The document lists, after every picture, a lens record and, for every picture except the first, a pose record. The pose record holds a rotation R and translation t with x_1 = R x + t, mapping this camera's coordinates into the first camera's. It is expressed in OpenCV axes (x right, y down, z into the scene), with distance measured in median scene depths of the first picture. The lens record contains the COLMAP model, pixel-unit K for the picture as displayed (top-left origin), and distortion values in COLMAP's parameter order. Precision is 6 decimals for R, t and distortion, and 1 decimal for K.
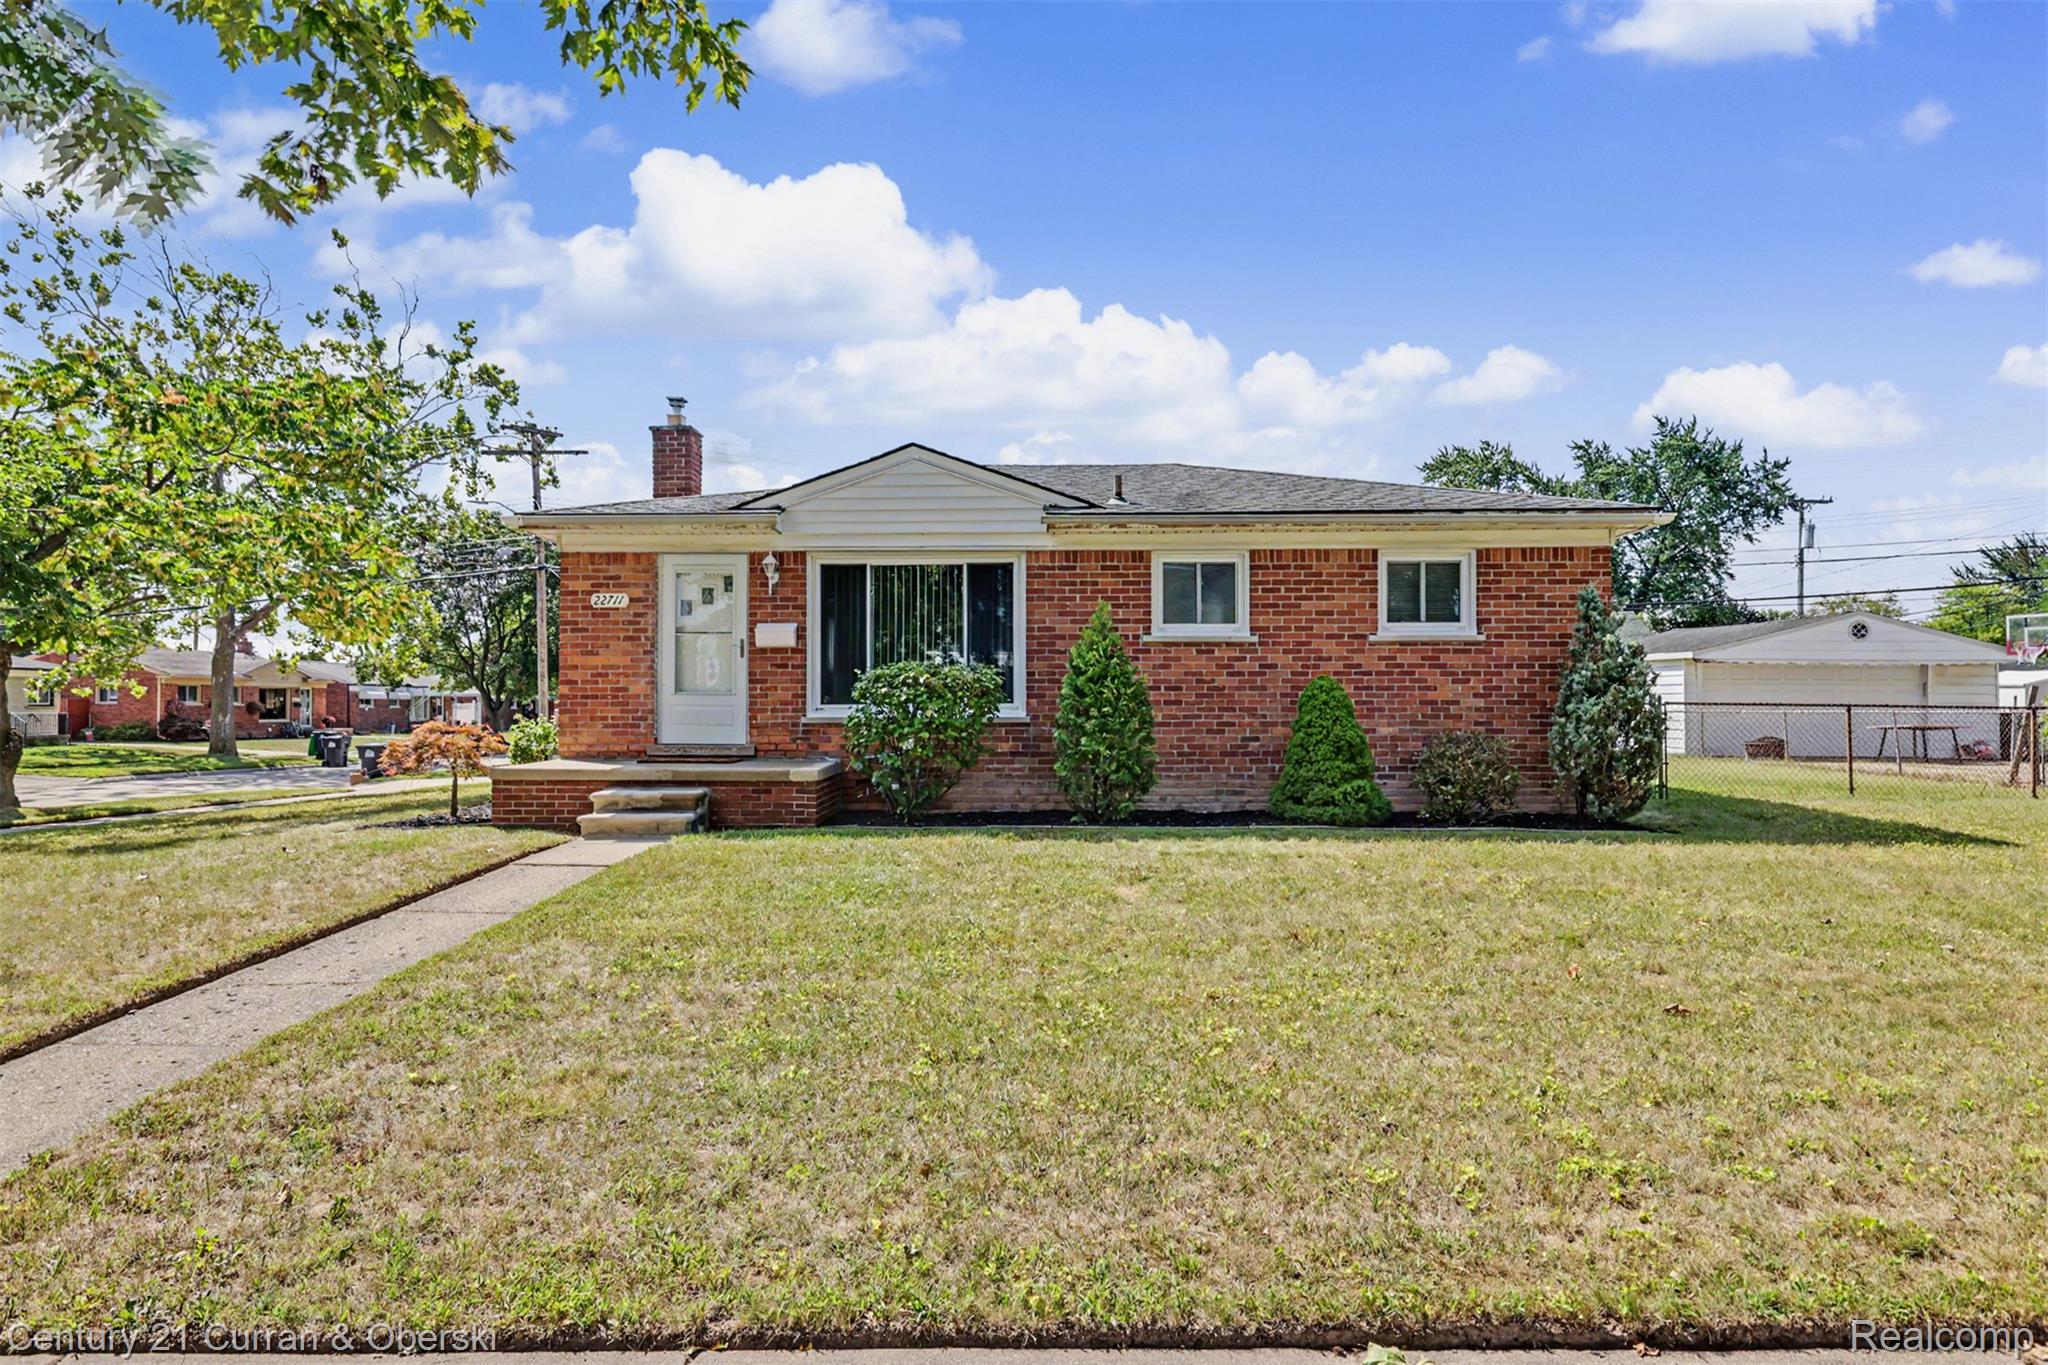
lens RADIAL K [[1109.1, 0, 1024.0], [0, 1109.1, 682.5], [0, 0, 1]] dist [-0.003573, 0.000573]
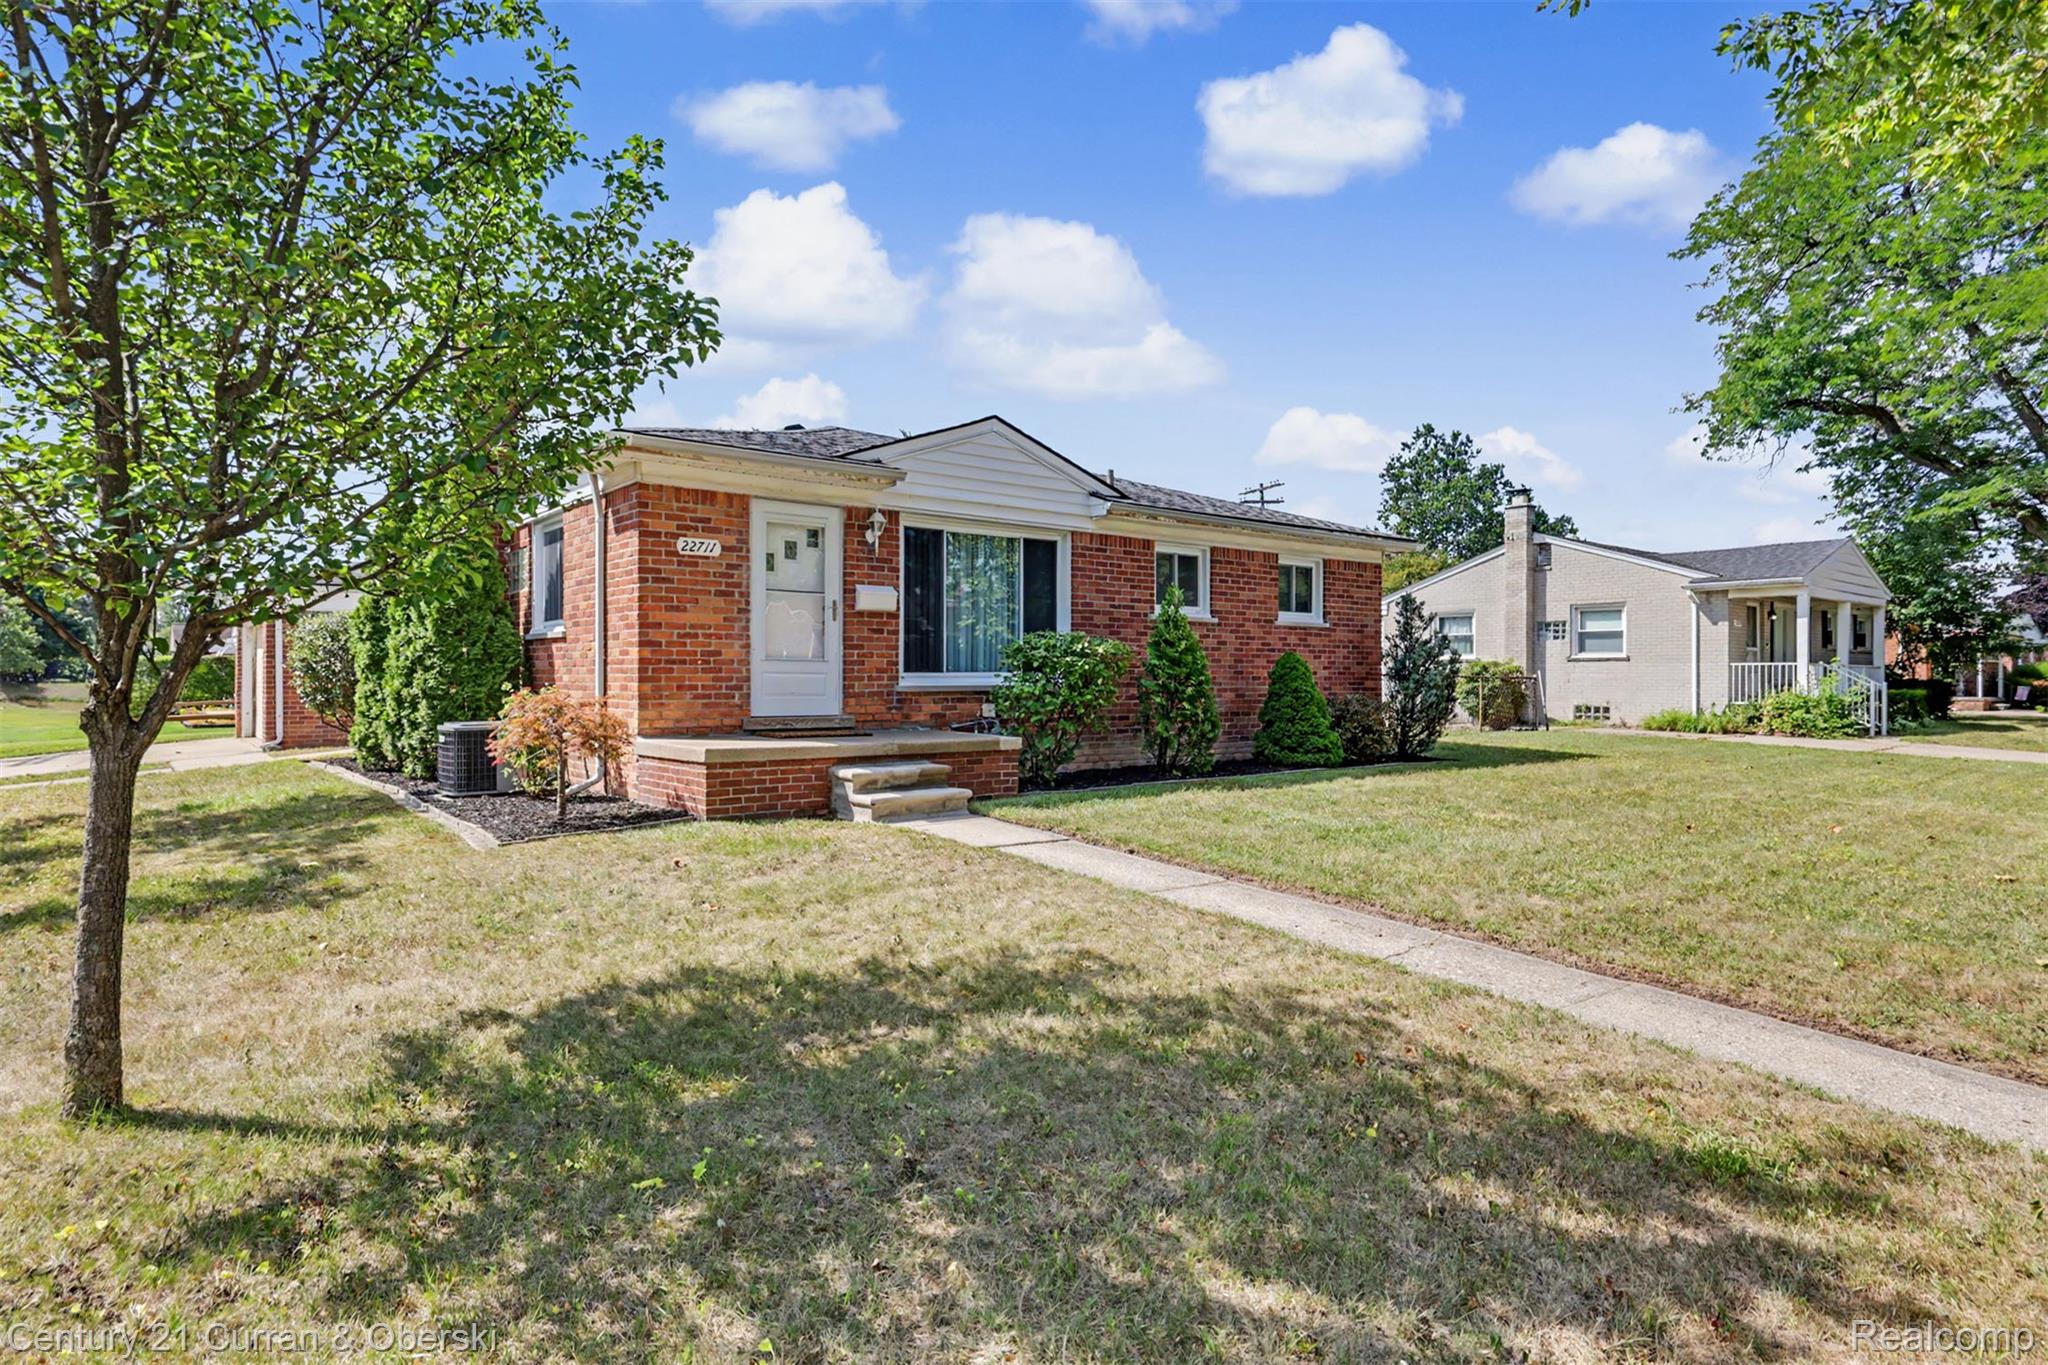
lens RADIAL K [[1109.1, 0, 1024.0], [0, 1109.1, 682.5], [0, 0, 1]] dist [-0.003573, 0.000573]
pose [[0.763548, -0.000924, 0.645750, -0.729336], [-0.019092, 0.999530, 0.024005, 0.003617], [-0.645468, -0.030657, 0.763172, 0.198948]]
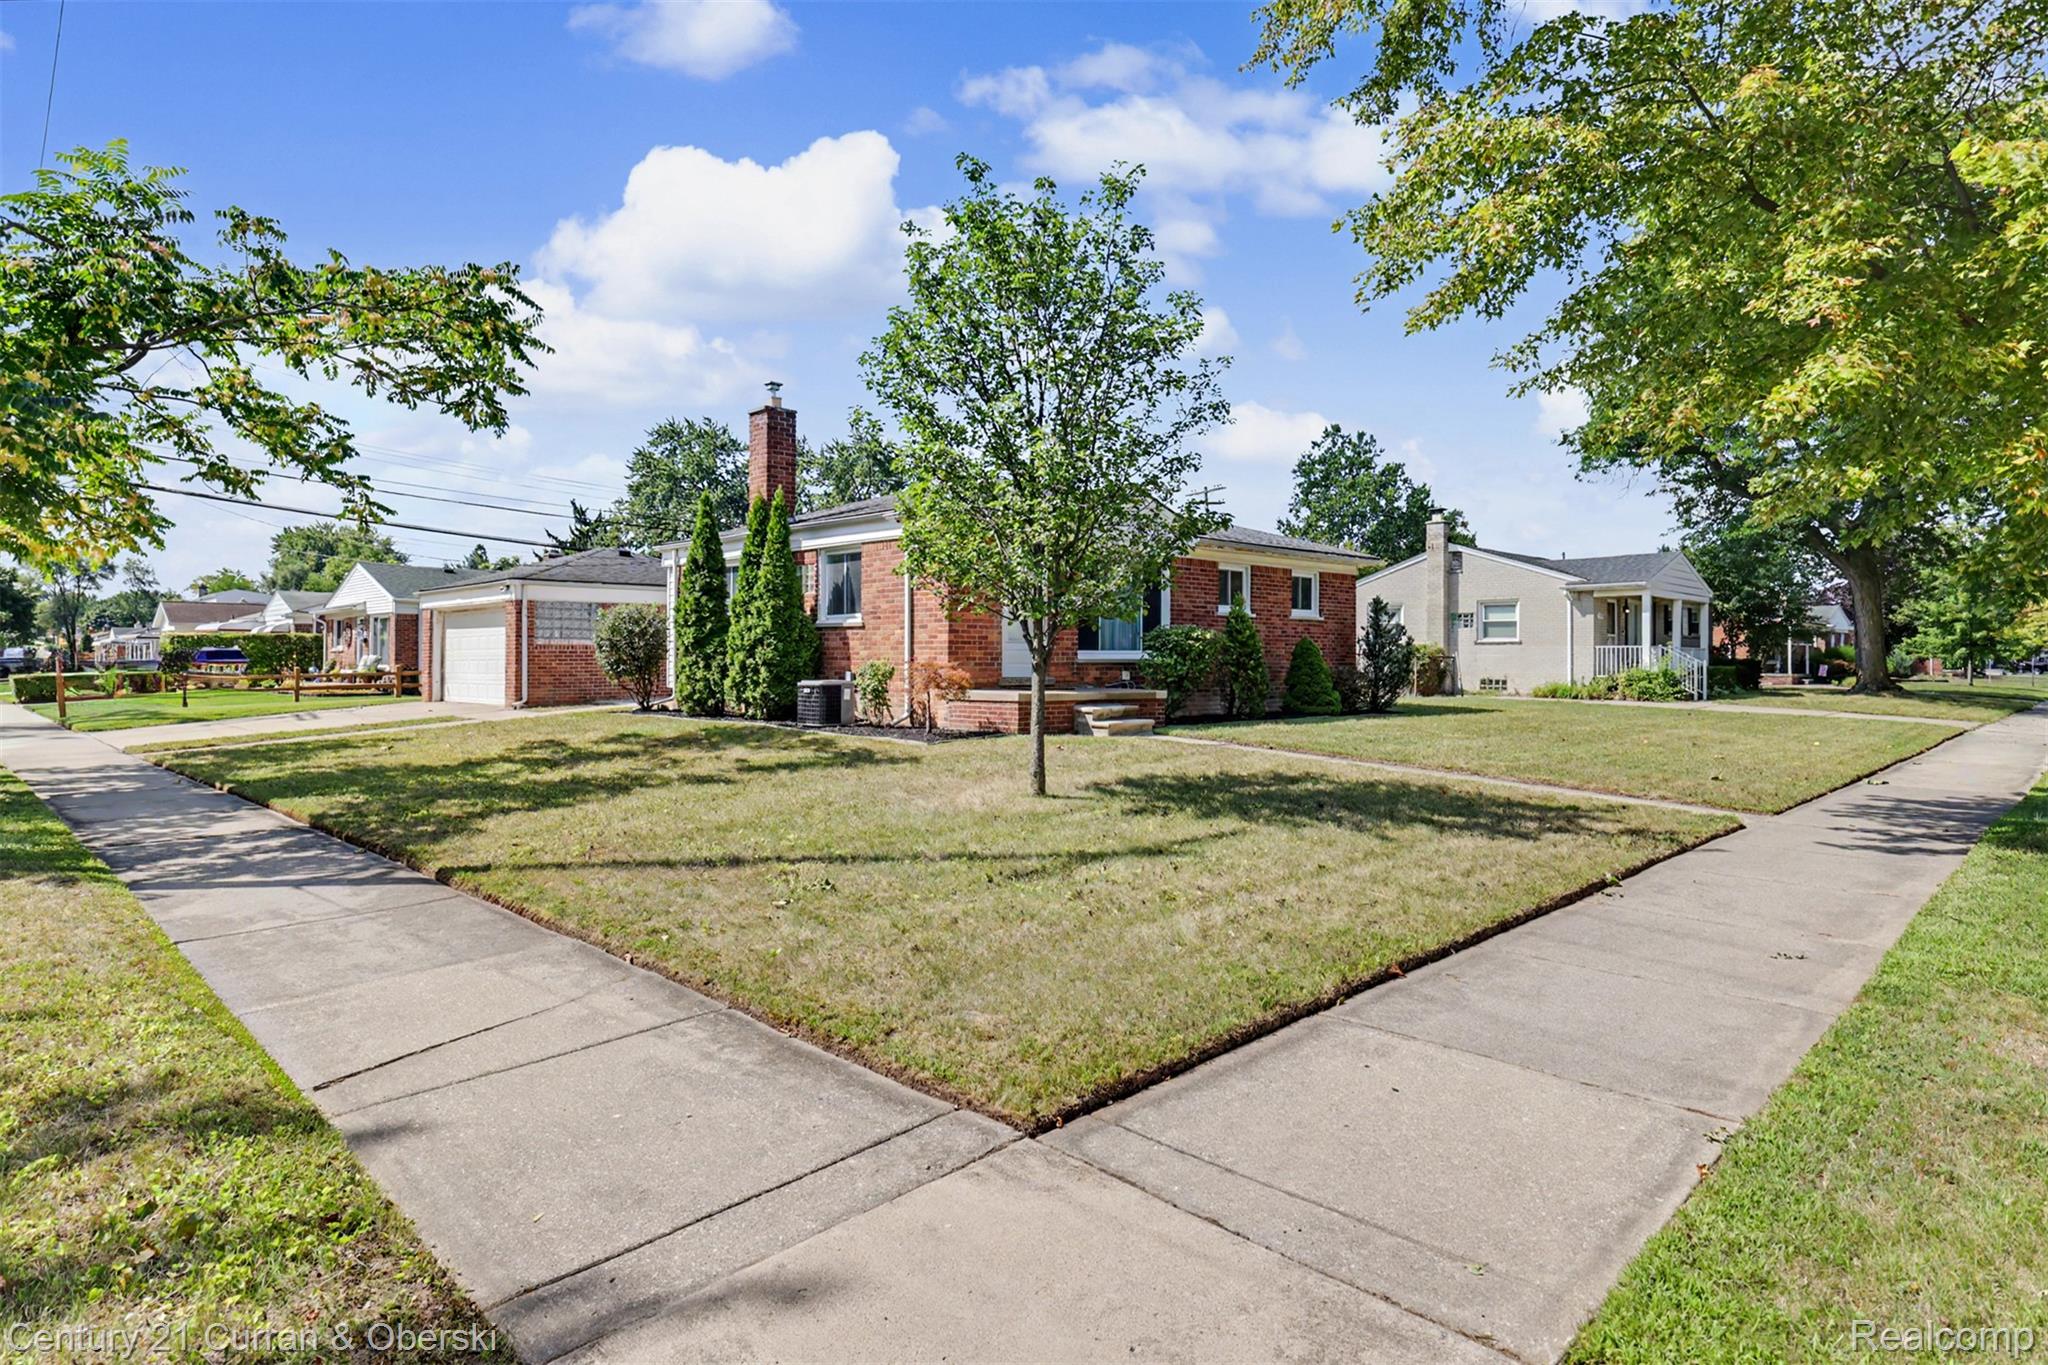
lens RADIAL K [[1112.5, 0, 1025.9], [0, 1112.5, 644.6], [0, 0, 1]] dist [-0.003327, -0.000566]
pose [[0.704597, 0.012499, 0.709497, -1.297262], [-0.022865, 0.999726, 0.005094, 0.006799], [-0.709239, -0.019812, 0.704690, -0.000598]]
